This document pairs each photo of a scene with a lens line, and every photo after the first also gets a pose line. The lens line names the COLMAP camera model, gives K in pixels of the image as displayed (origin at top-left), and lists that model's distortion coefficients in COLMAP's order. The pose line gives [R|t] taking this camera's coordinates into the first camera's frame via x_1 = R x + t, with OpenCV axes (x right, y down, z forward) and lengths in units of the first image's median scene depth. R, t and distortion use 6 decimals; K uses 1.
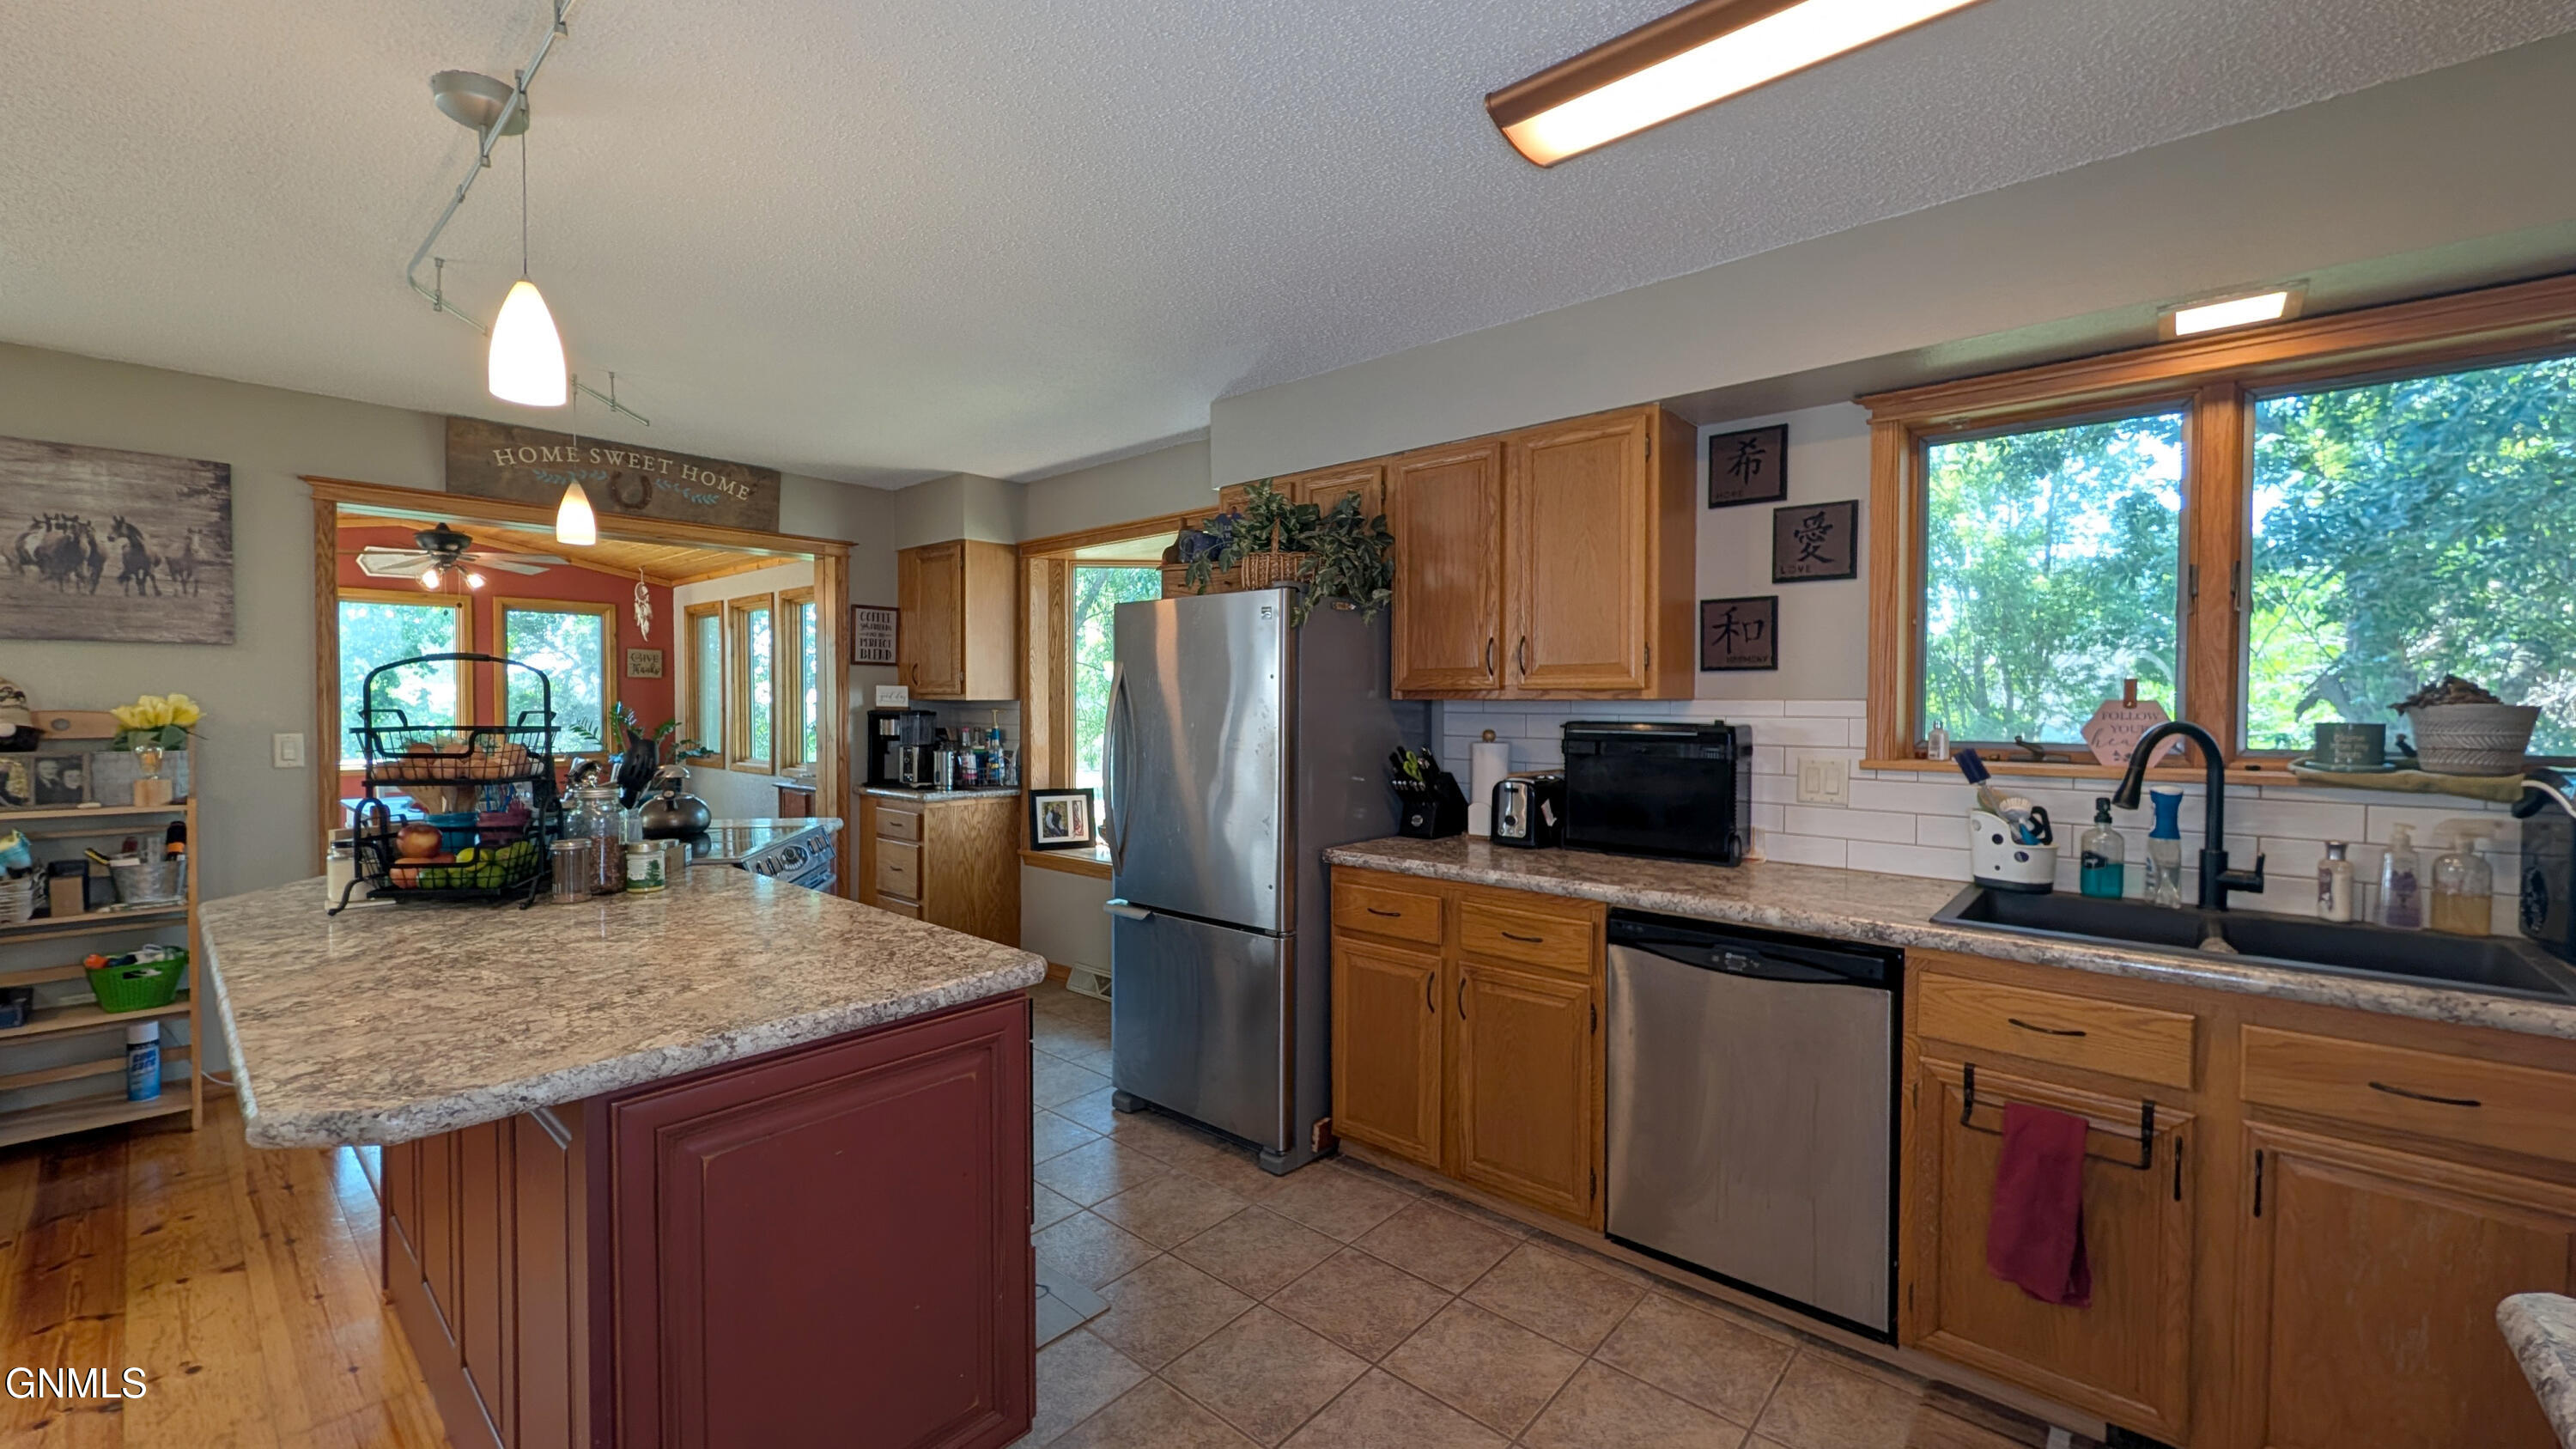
lens RADIAL K [[998.5, 0, 1251.4], [0, 998.5, 726.9], [0, 0, 1]] dist [-0.005397, 0.001288]
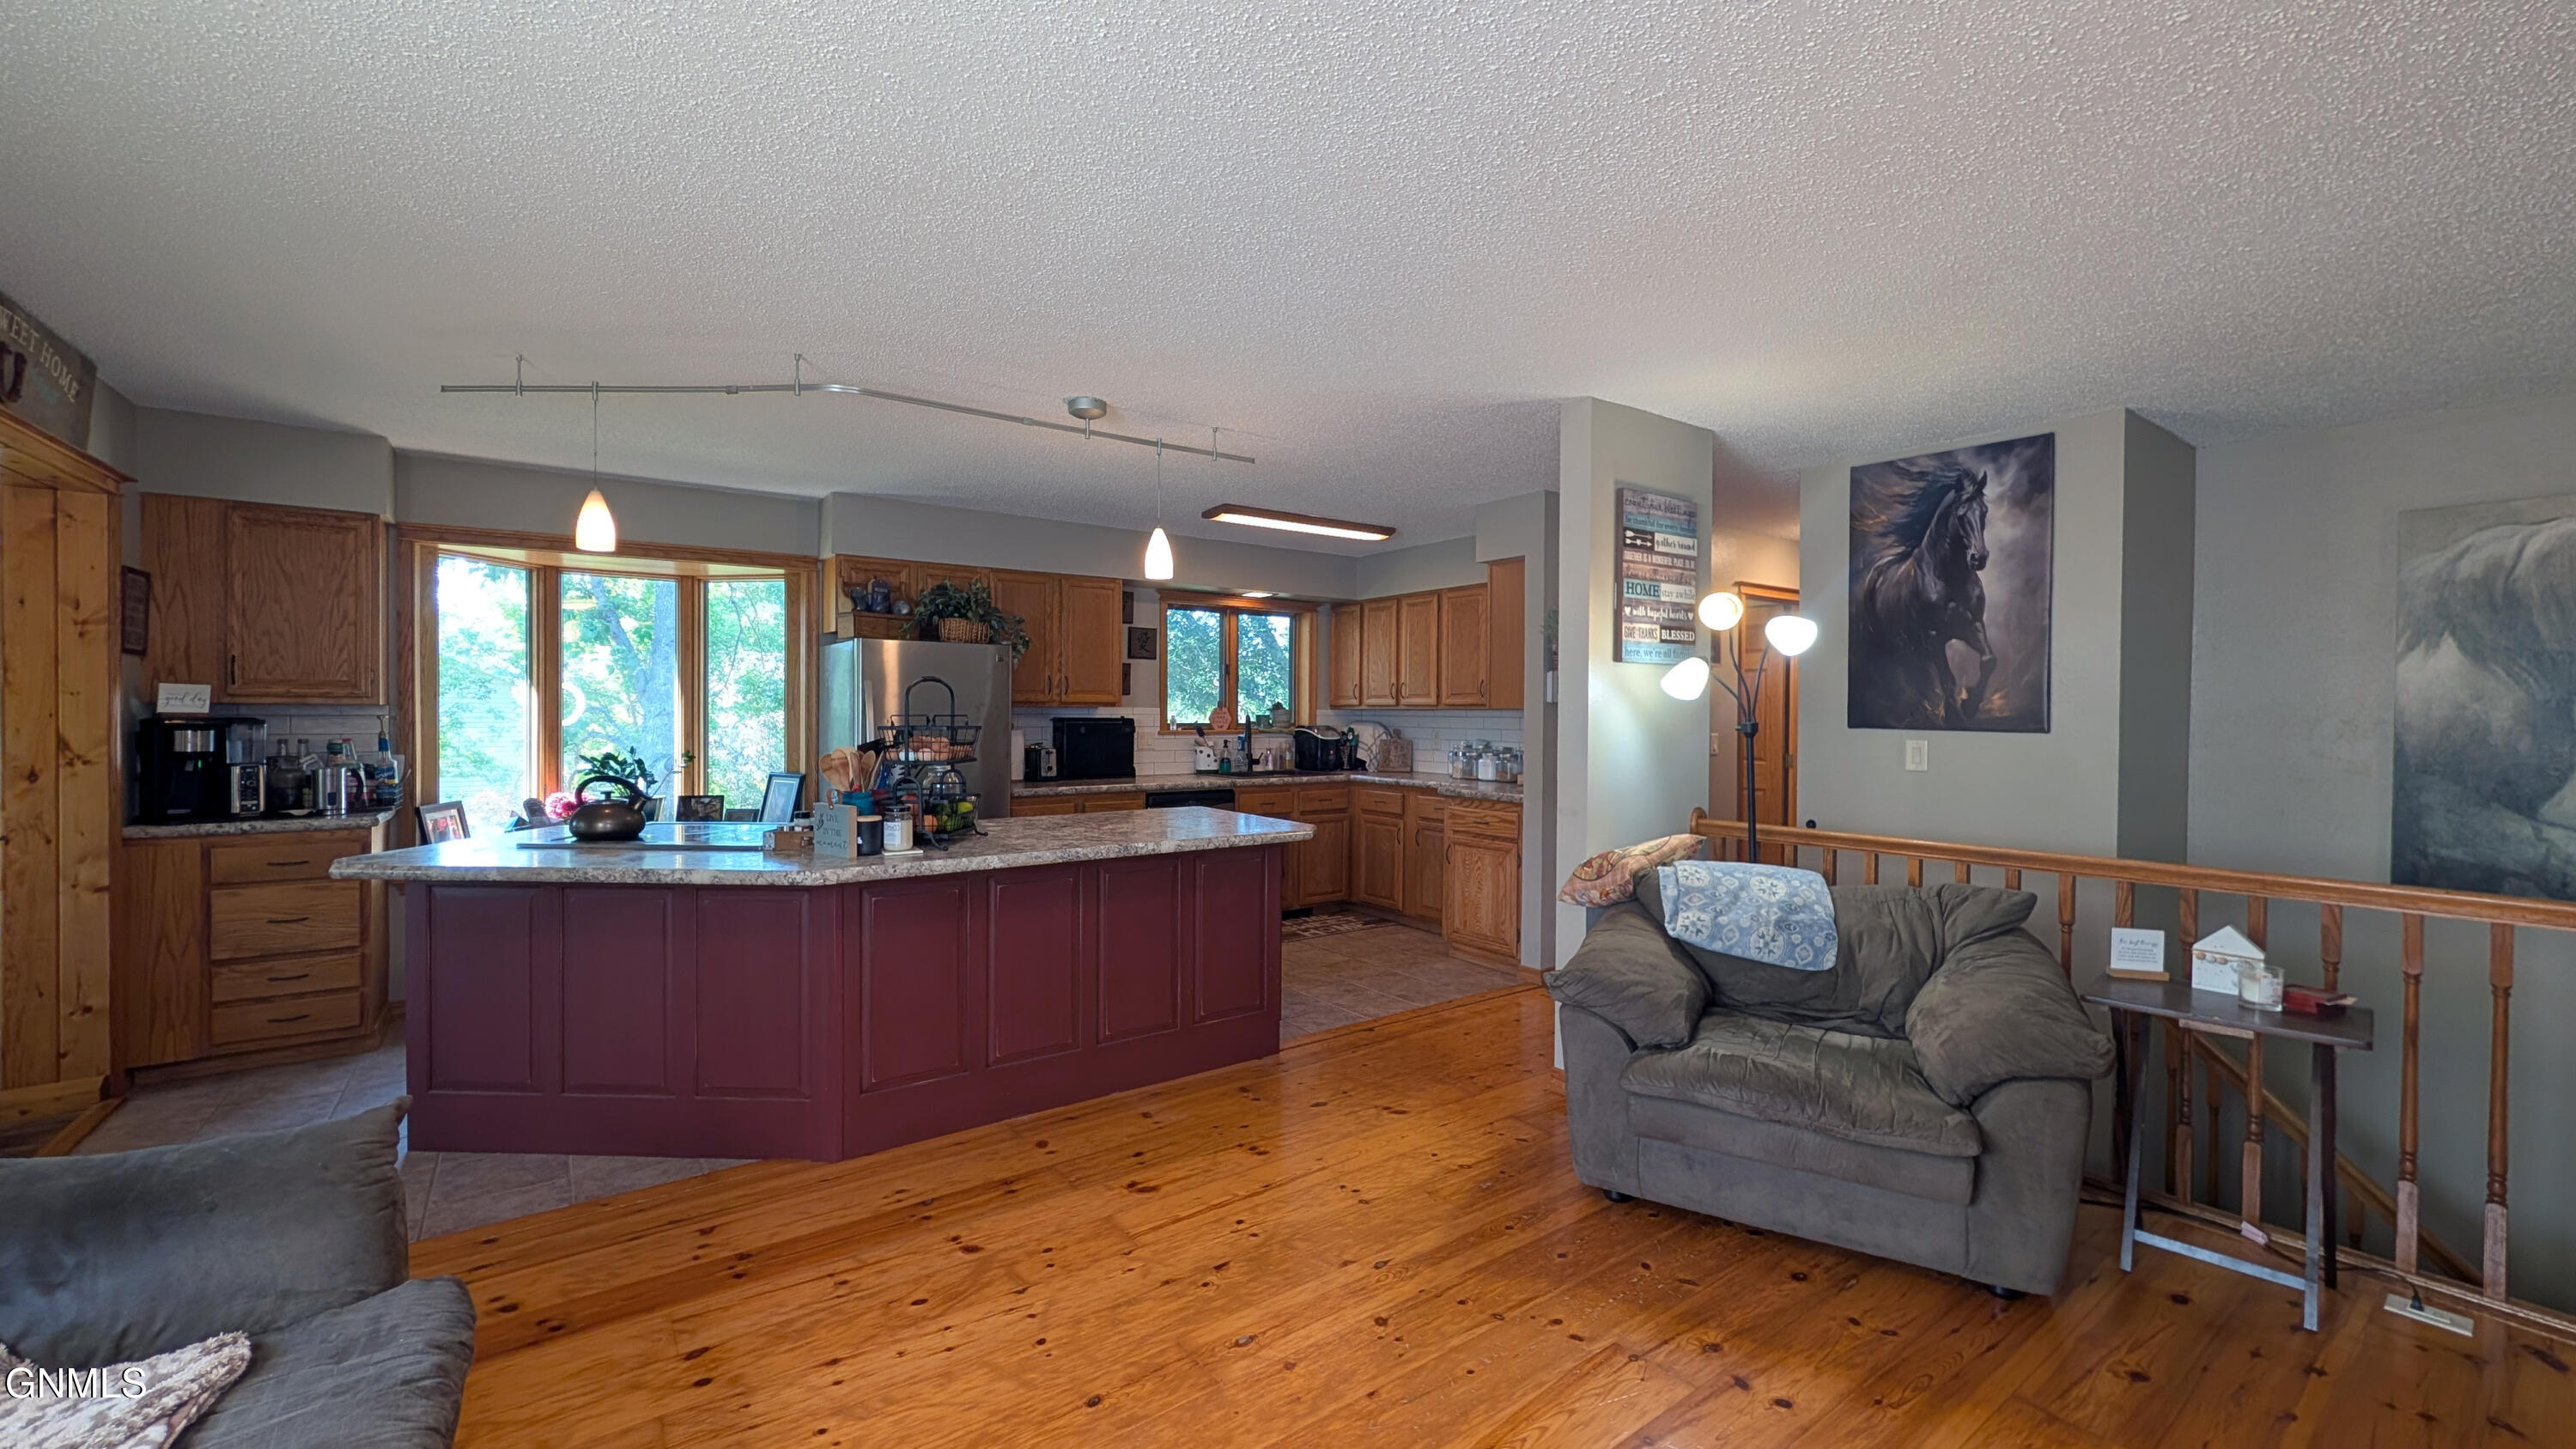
lens RADIAL K [[998.5, 0, 1283.6], [0, 998.5, 719.7], [0, 0, 1]] dist [-0.005397, 0.001288]
pose [[0.222088, -0.011688, 0.974957, -1.550496], [0.020390, 0.999765, 0.007341, -0.007053], [-0.974813, 0.018249, 0.222274, 0.106746]]
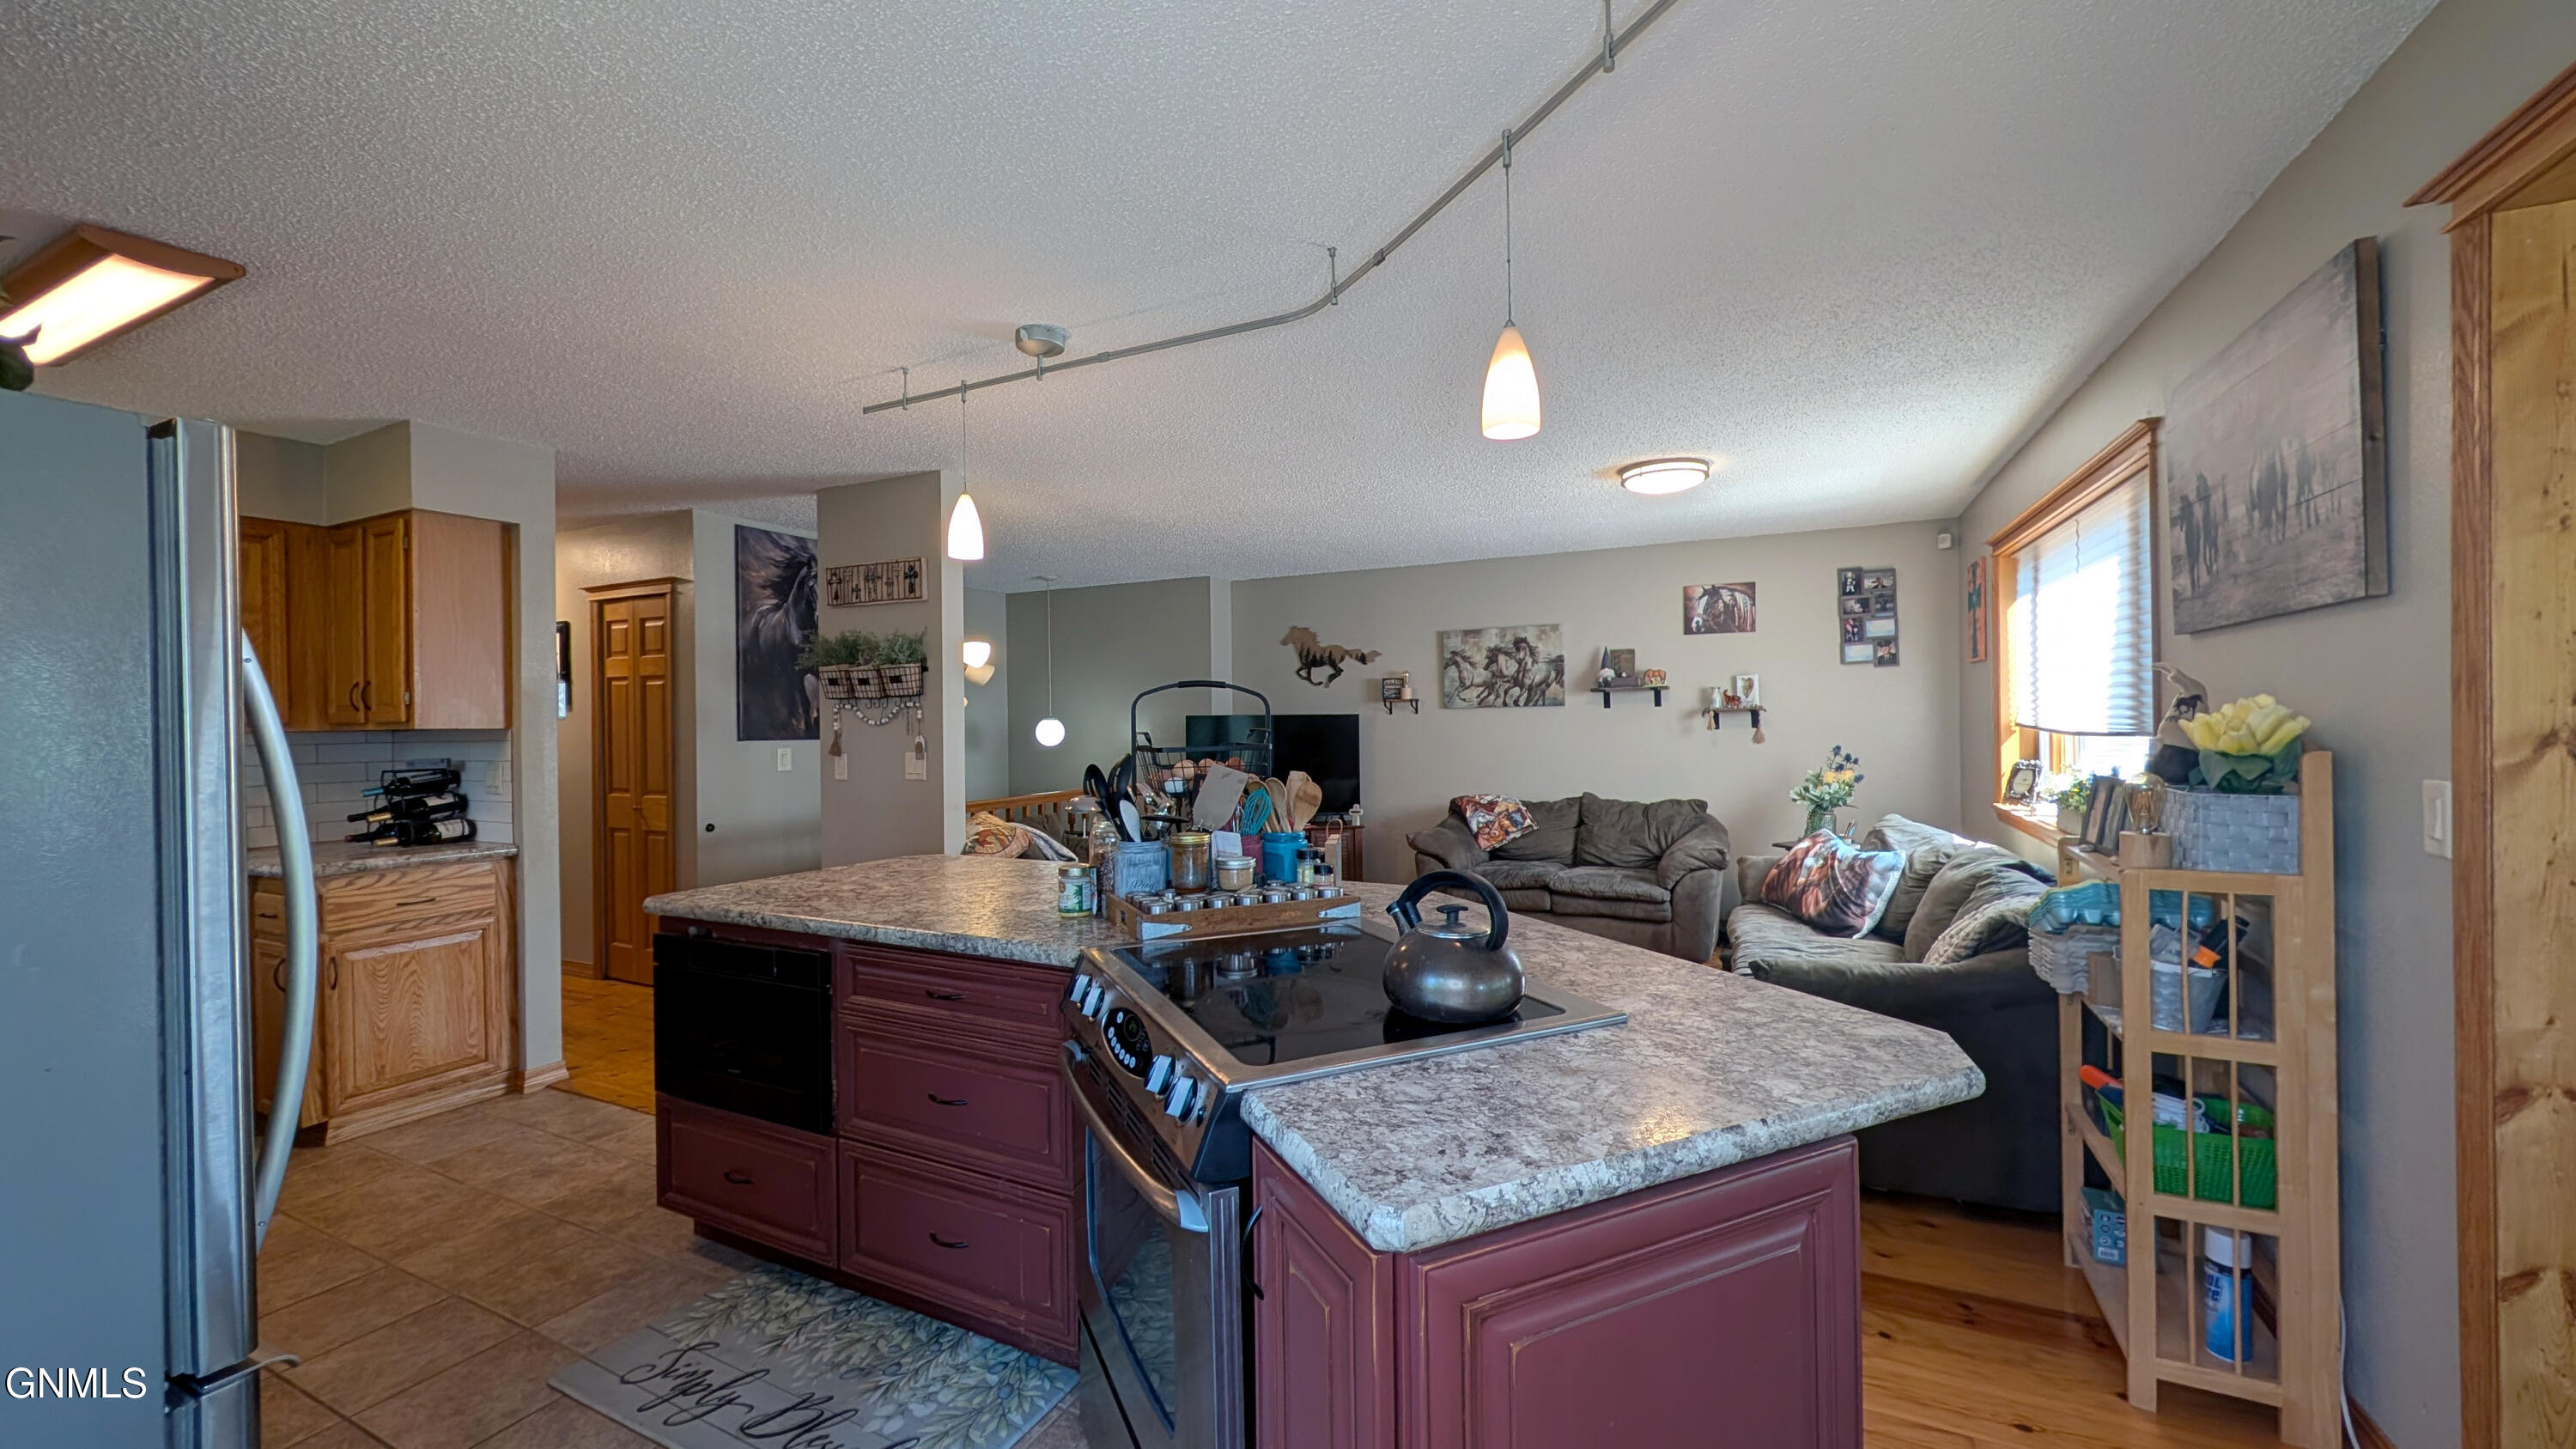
lens RADIAL K [[998.5, 0, 1272.9], [0, 998.5, 732.3], [0, 0, 1]] dist [-0.005397, 0.001288]
pose [[-0.967683, 0.013764, -0.251796, -0.414891], [0.004907, 0.999348, 0.035766, -0.040689], [0.252124, 0.033375, -0.967119, 1.537580]]
